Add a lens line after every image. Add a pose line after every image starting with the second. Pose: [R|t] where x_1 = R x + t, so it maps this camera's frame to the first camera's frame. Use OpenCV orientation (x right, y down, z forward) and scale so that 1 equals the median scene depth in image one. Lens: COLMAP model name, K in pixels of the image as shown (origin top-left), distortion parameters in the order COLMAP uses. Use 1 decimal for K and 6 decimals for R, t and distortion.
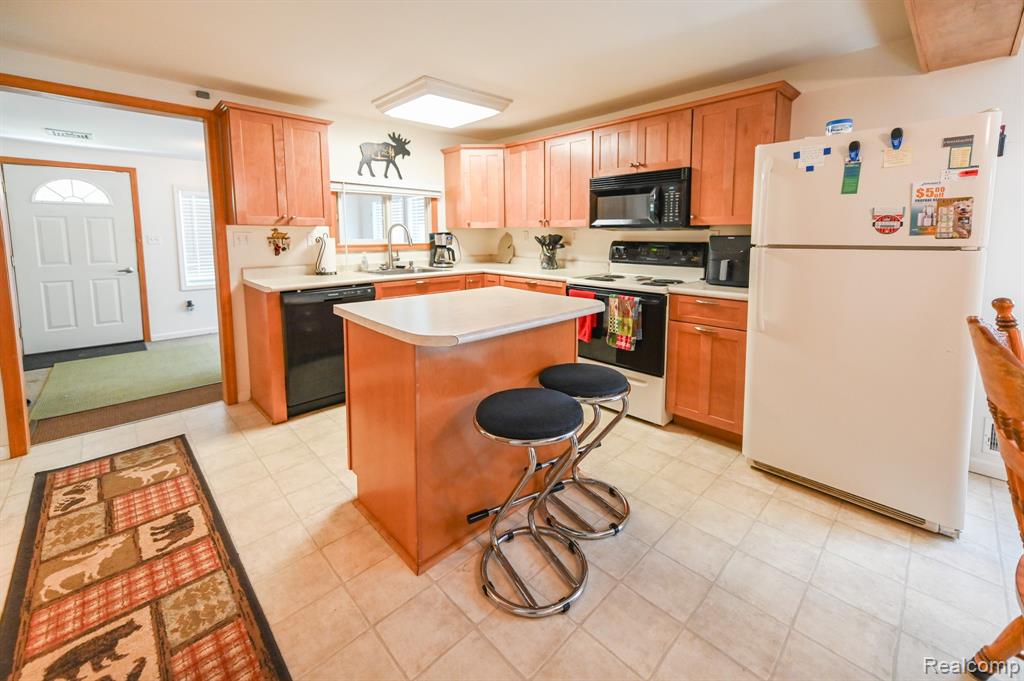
lens RADIAL K [[428.9, 0, 539.4], [0, 428.9, 270.8], [0, 0, 1]] dist [0.019724, 0.000510]
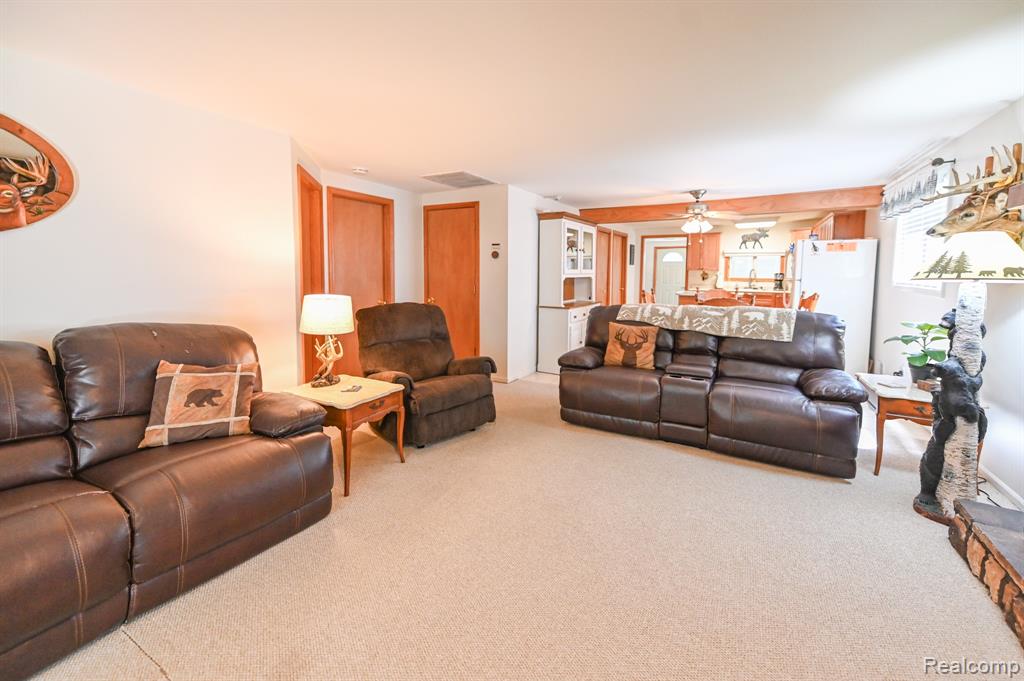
lens RADIAL K [[428.9, 0, 495.2], [0, 428.9, 298.9], [0, 0, 1]] dist [0.019724, 0.000510]
pose [[0.250668, 0.067015, -0.965751, 3.239560], [-0.088779, 0.994989, 0.046000, 0.129311], [0.963994, 0.074207, 0.255362, -1.837364]]
